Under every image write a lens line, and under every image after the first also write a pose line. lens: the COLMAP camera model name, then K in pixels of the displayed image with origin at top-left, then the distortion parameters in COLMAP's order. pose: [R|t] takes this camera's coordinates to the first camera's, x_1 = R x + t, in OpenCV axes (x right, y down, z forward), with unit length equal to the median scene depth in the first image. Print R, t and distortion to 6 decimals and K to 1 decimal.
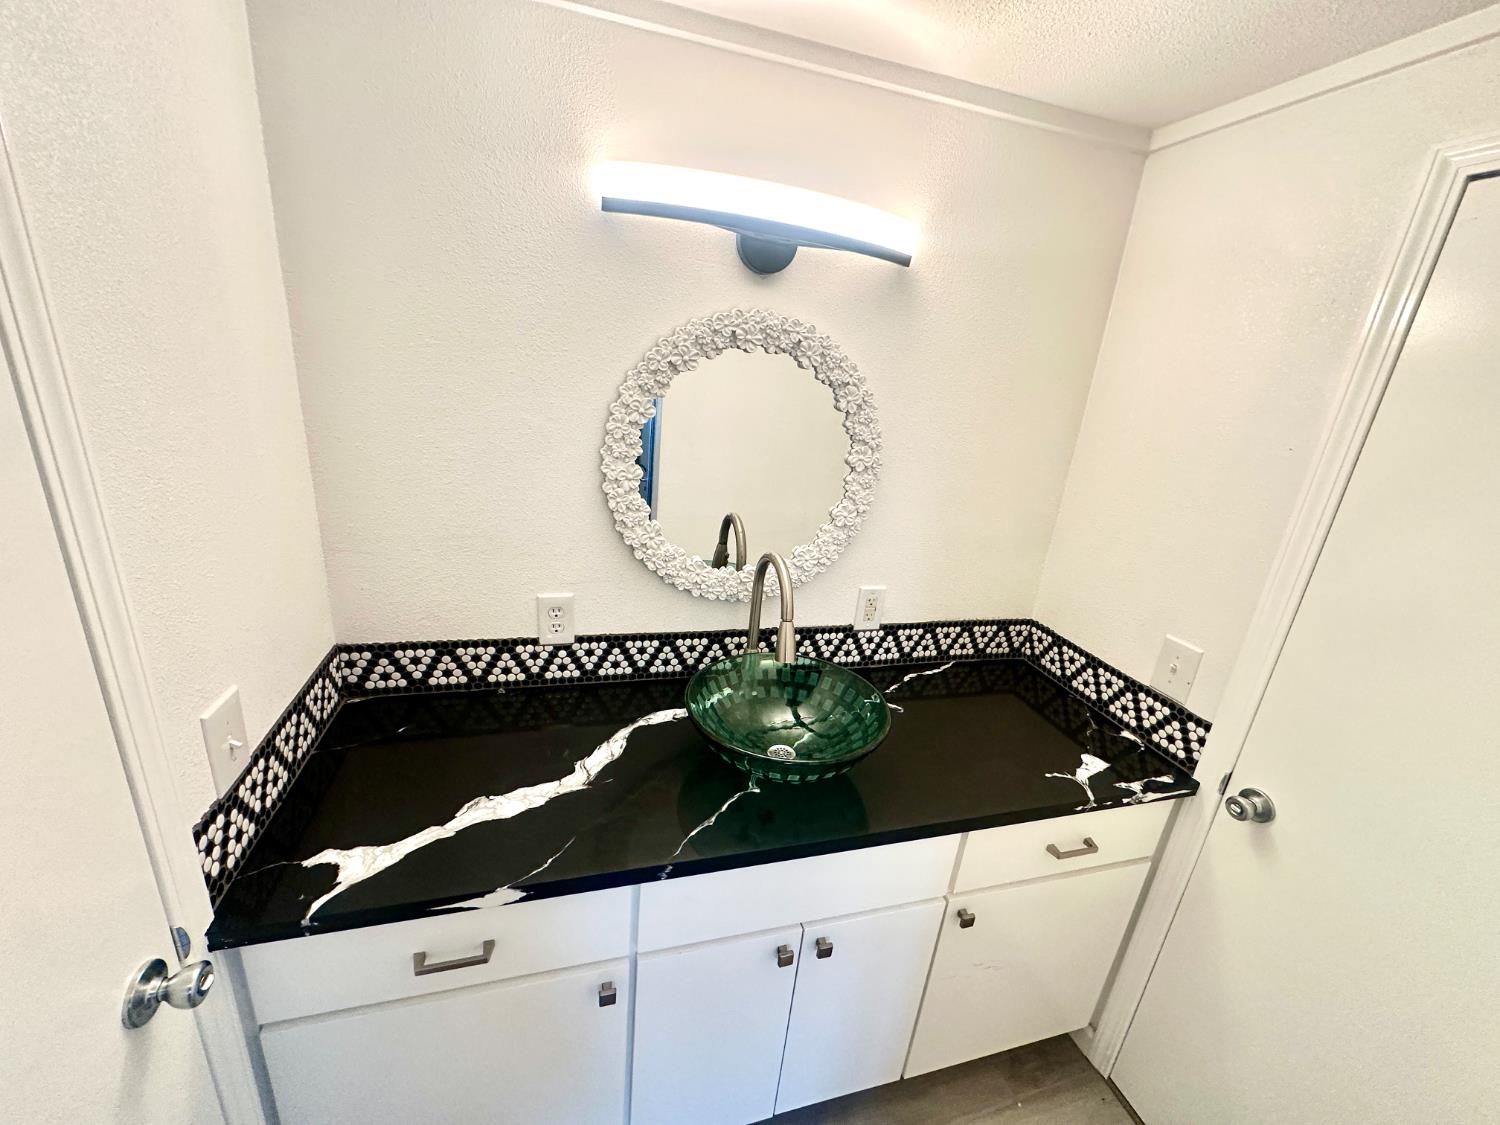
lens RADIAL K [[597.5, 0, 747.1], [0, 597.5, 563.2], [0, 0, 1]] dist [-0.006915, 0.002090]
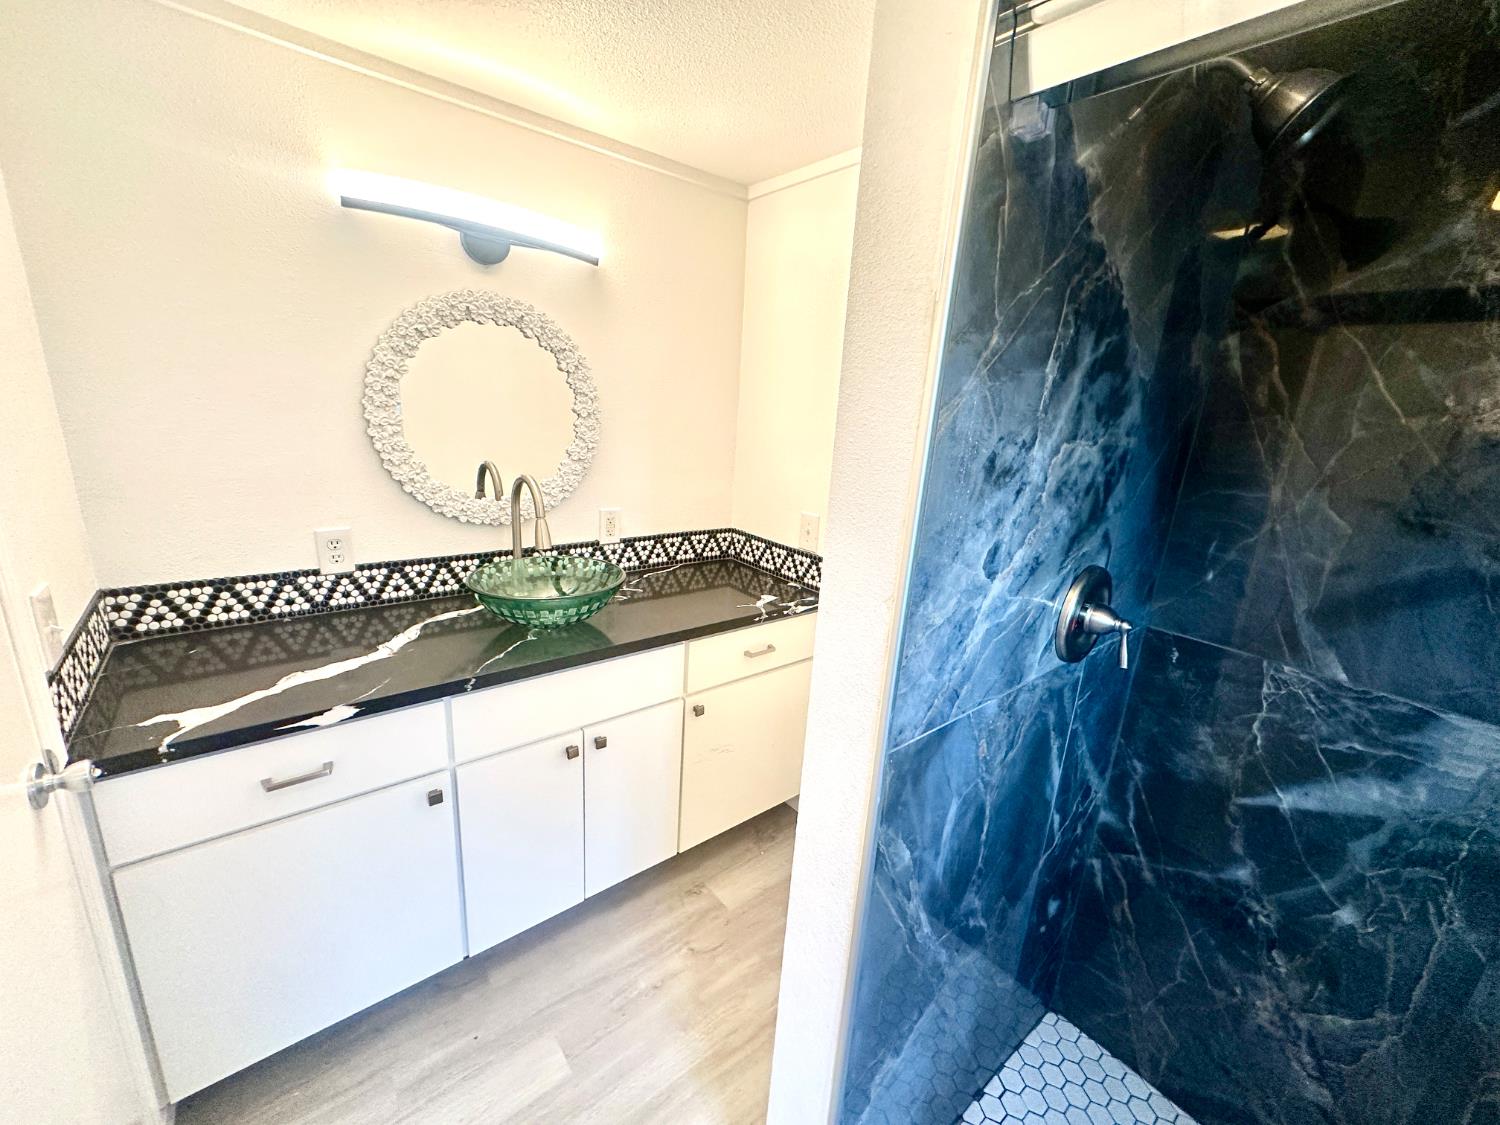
lens RADIAL K [[597.5, 0, 748.5], [0, 597.5, 564.9], [0, 0, 1]] dist [-0.006915, 0.002090]
pose [[0.918741, -0.131308, 0.372387, -0.016376], [0.139777, 0.990174, 0.004293, 0.233189], [-0.369292, 0.048107, 0.928068, -0.381304]]
